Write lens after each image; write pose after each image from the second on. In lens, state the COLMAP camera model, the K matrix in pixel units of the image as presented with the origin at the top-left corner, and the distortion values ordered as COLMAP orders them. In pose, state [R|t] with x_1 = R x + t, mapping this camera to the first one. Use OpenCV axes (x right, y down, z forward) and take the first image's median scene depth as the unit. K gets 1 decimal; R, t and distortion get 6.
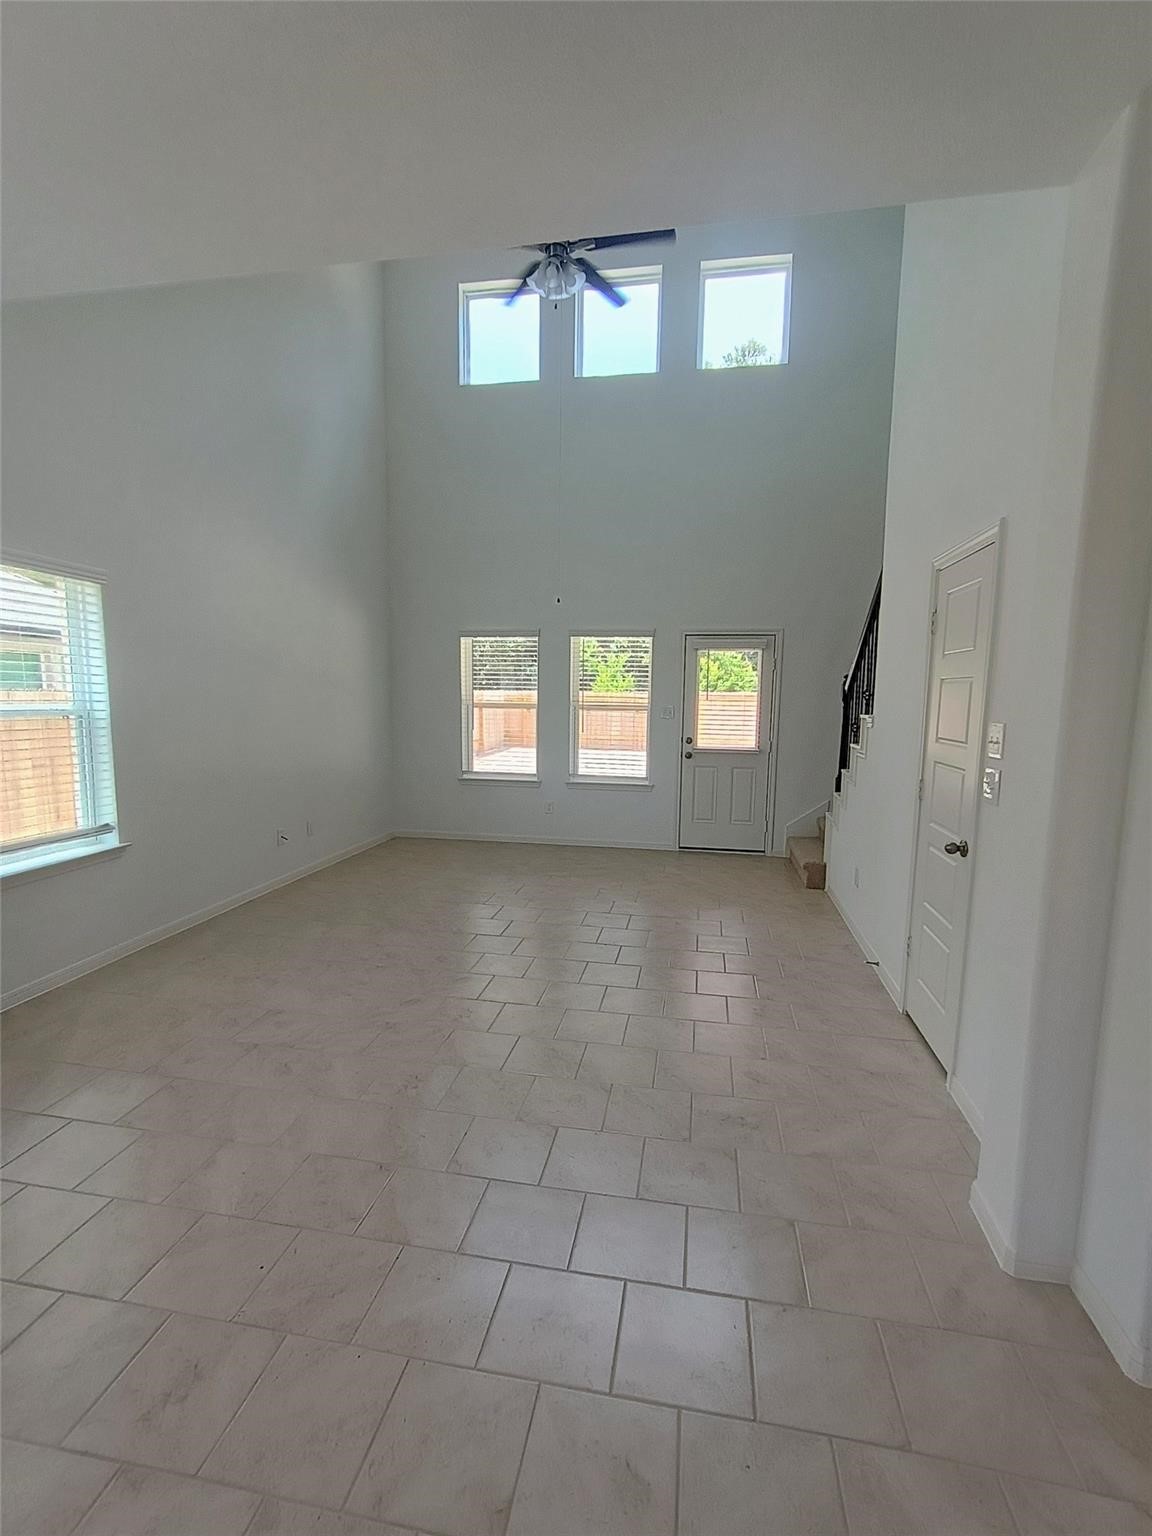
lens RADIAL K [[696.5, 0, 583.1], [0, 696.5, 771.6], [0, 0, 1]] dist [0.001749, 0.000113]
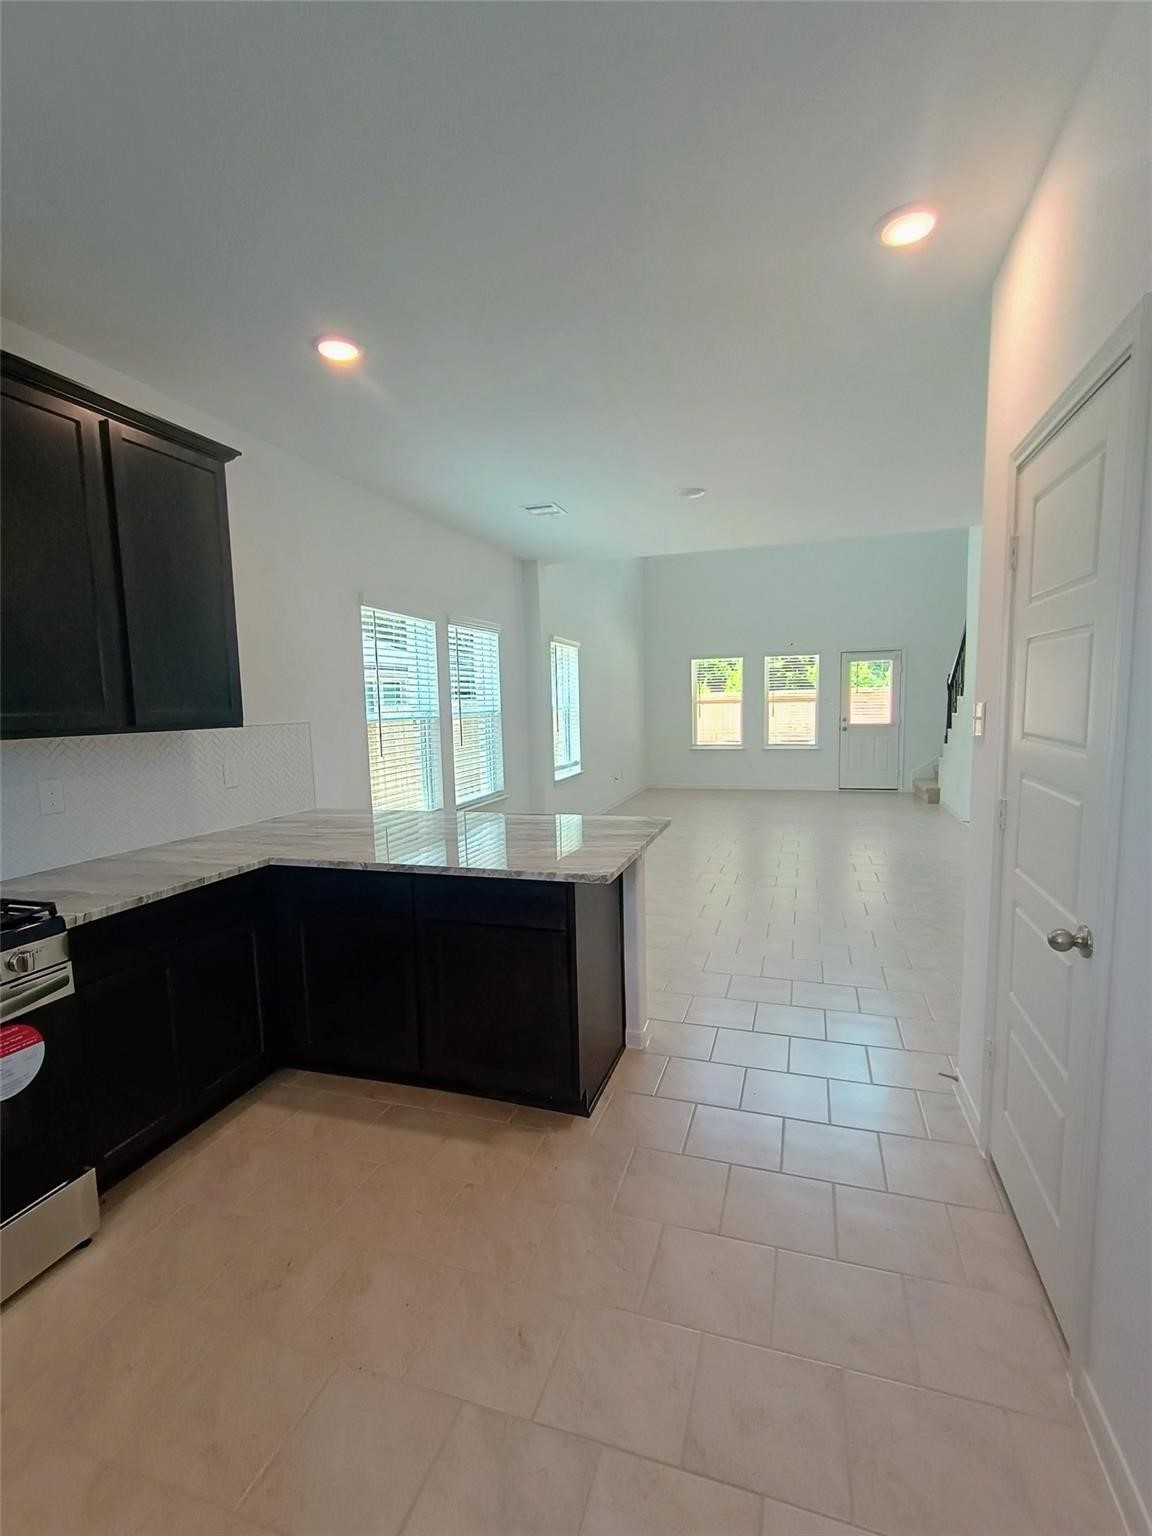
lens RADIAL K [[696.5, 0, 571.6], [0, 696.5, 770.6], [0, 0, 1]] dist [0.001749, 0.000113]
pose [[0.988232, -0.022841, -0.151248, -0.236434], [0.021553, 0.999716, -0.010147, 0.078131], [0.151437, 0.006768, 0.988444, -0.688230]]
